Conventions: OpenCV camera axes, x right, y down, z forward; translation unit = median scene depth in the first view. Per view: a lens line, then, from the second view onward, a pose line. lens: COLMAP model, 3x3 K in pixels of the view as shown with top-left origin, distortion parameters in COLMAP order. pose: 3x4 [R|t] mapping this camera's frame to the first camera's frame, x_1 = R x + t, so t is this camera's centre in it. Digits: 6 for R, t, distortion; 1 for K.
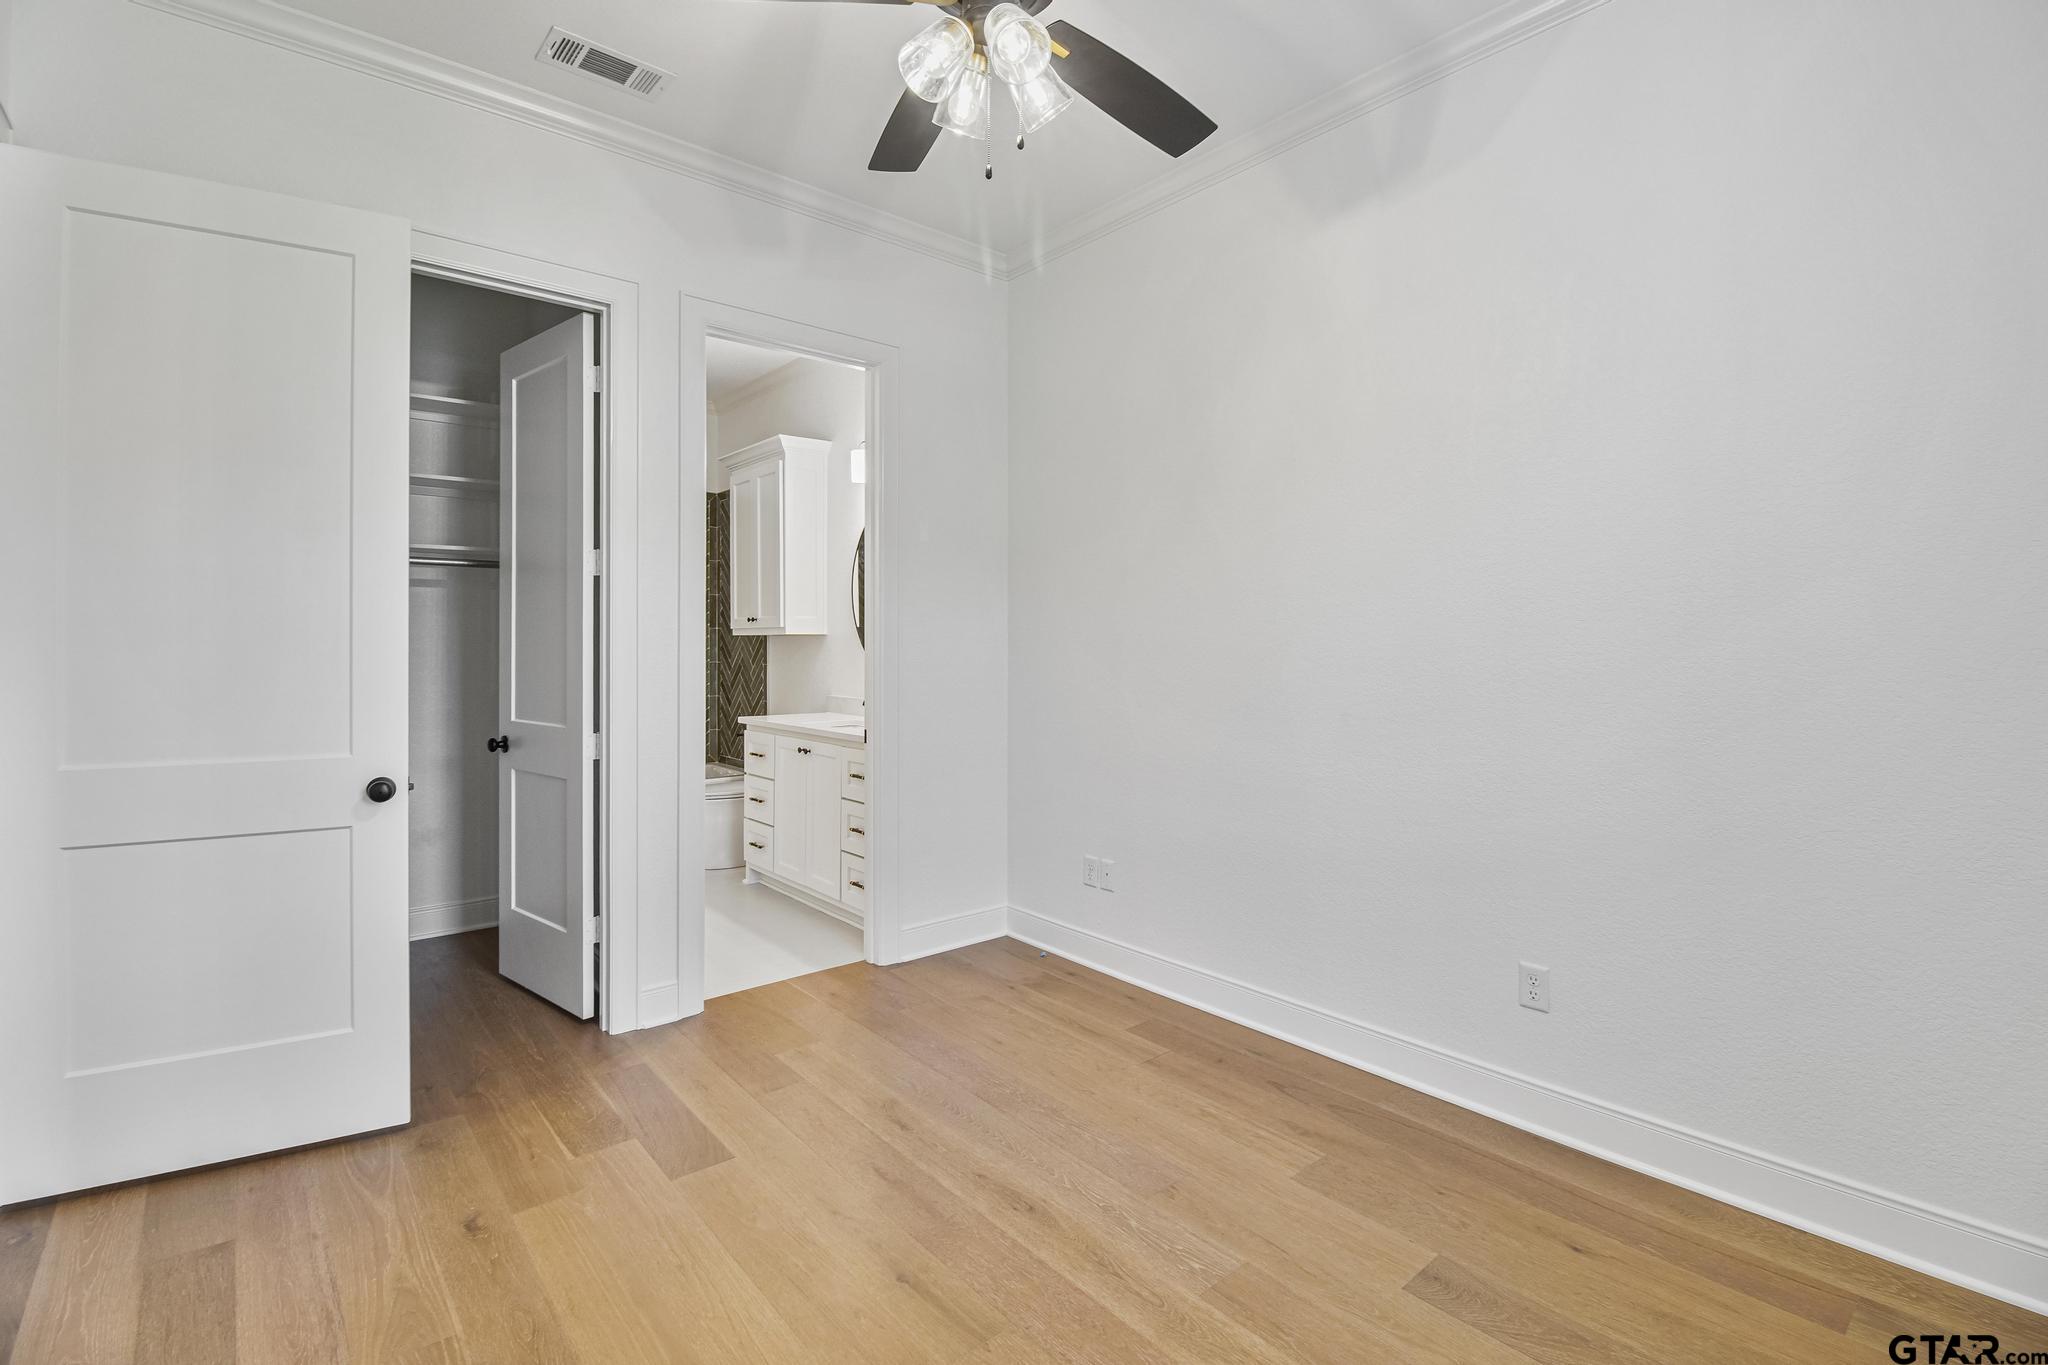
lens RADIAL K [[926.4, 0, 1040.5], [0, 926.4, 665.1], [0, 0, 1]] dist [0.019373, -0.025348]
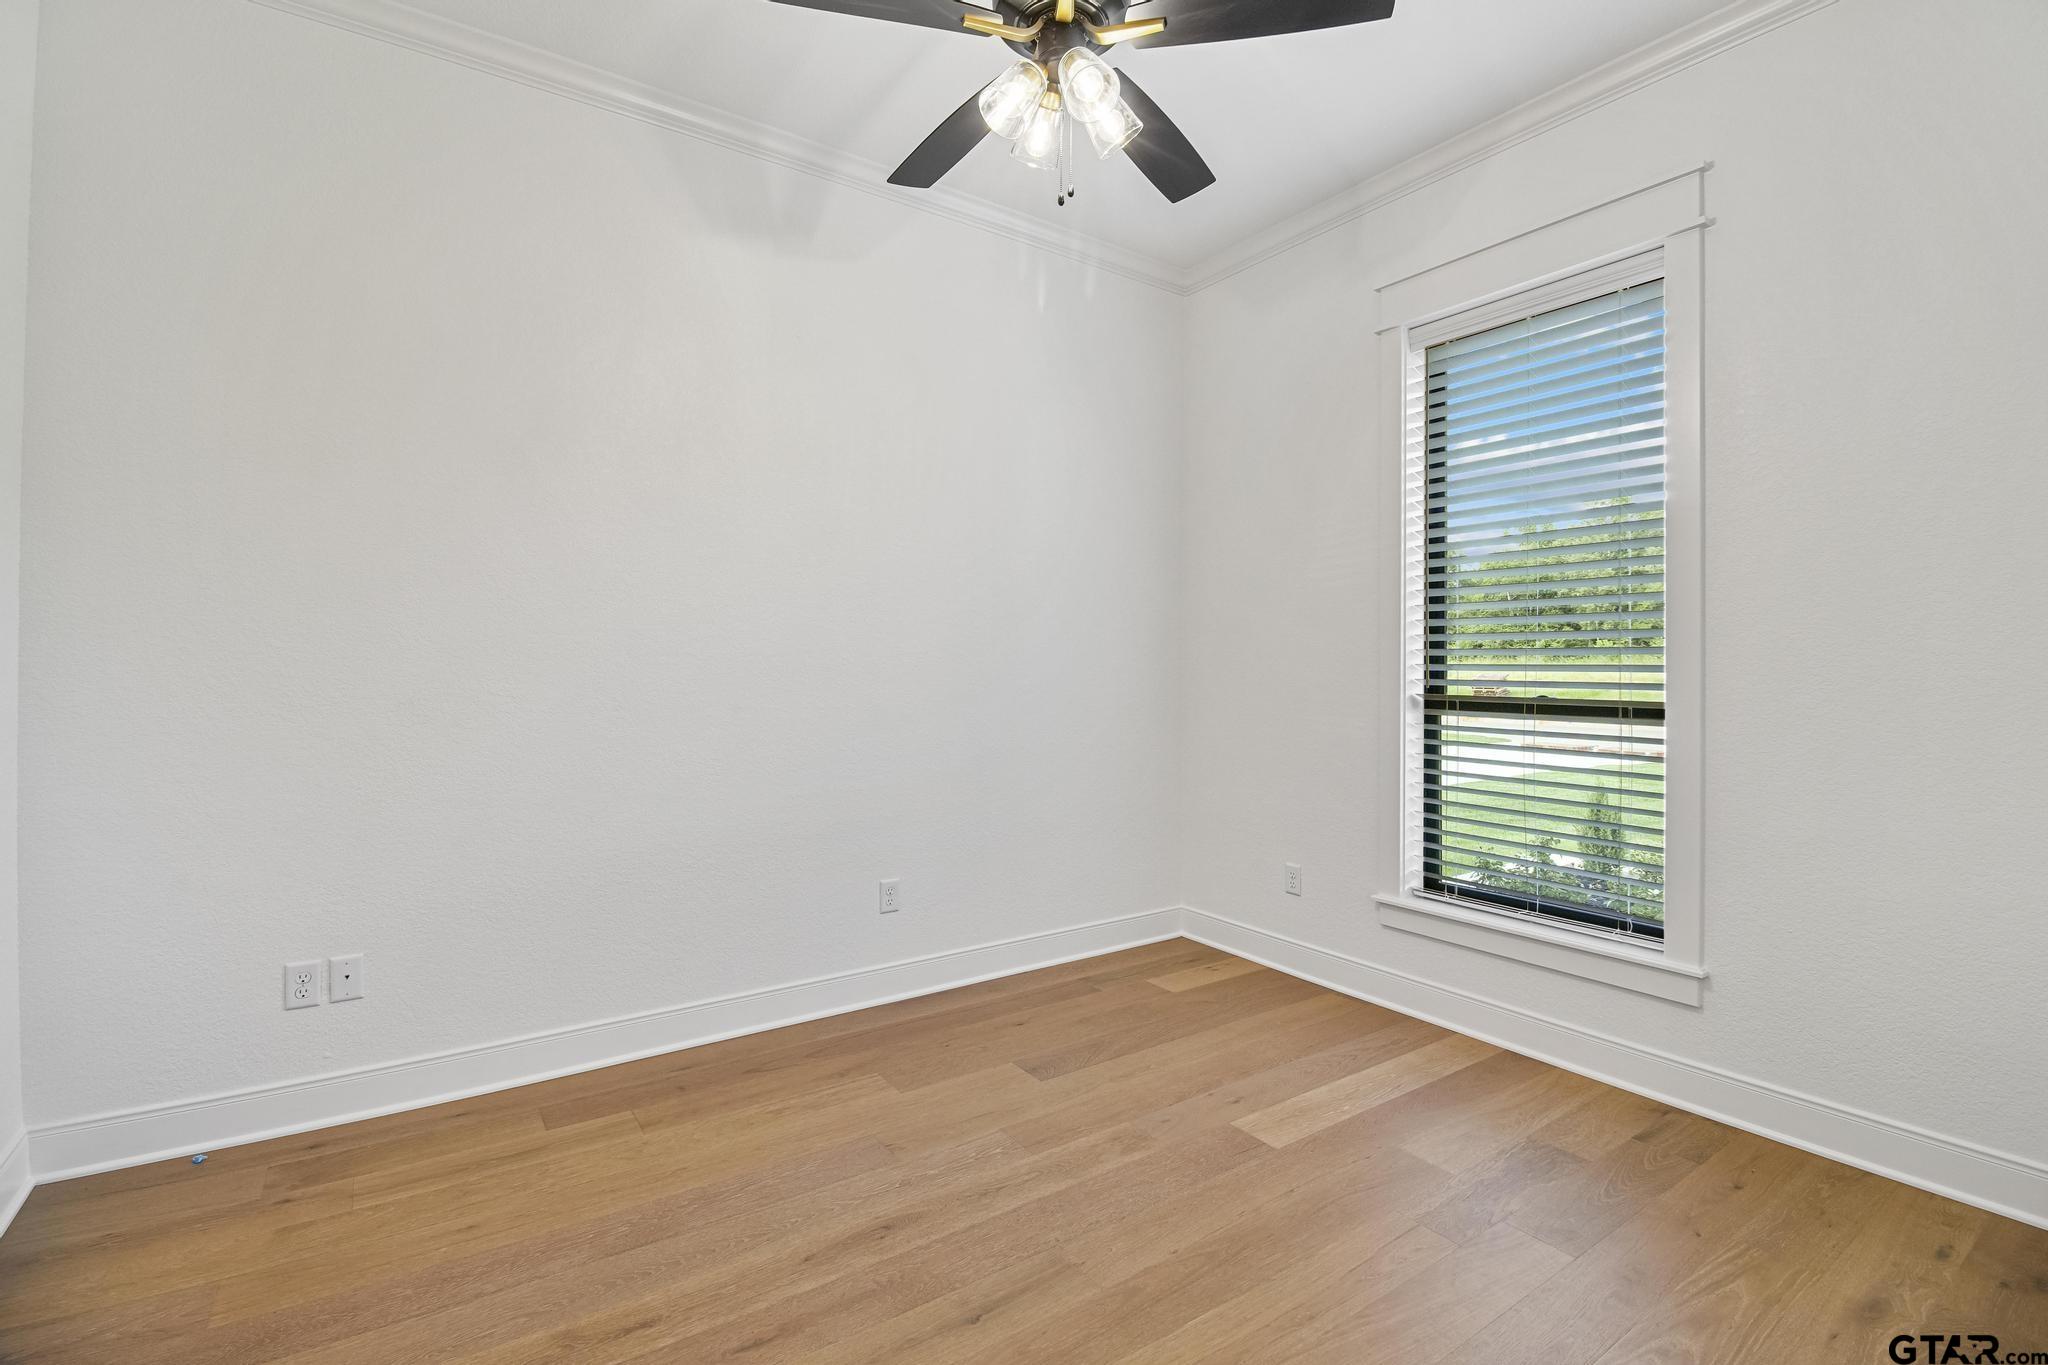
lens RADIAL K [[926.4, 0, 1040.5], [0, 926.4, 665.1], [0, 0, 1]] dist [0.019373, -0.025348]
pose [[0.100110, -0.001157, 0.994976, -0.823092], [0.009253, 0.999957, 0.000232, 0.006811], [-0.994933, 0.009183, 0.100116, 0.646018]]
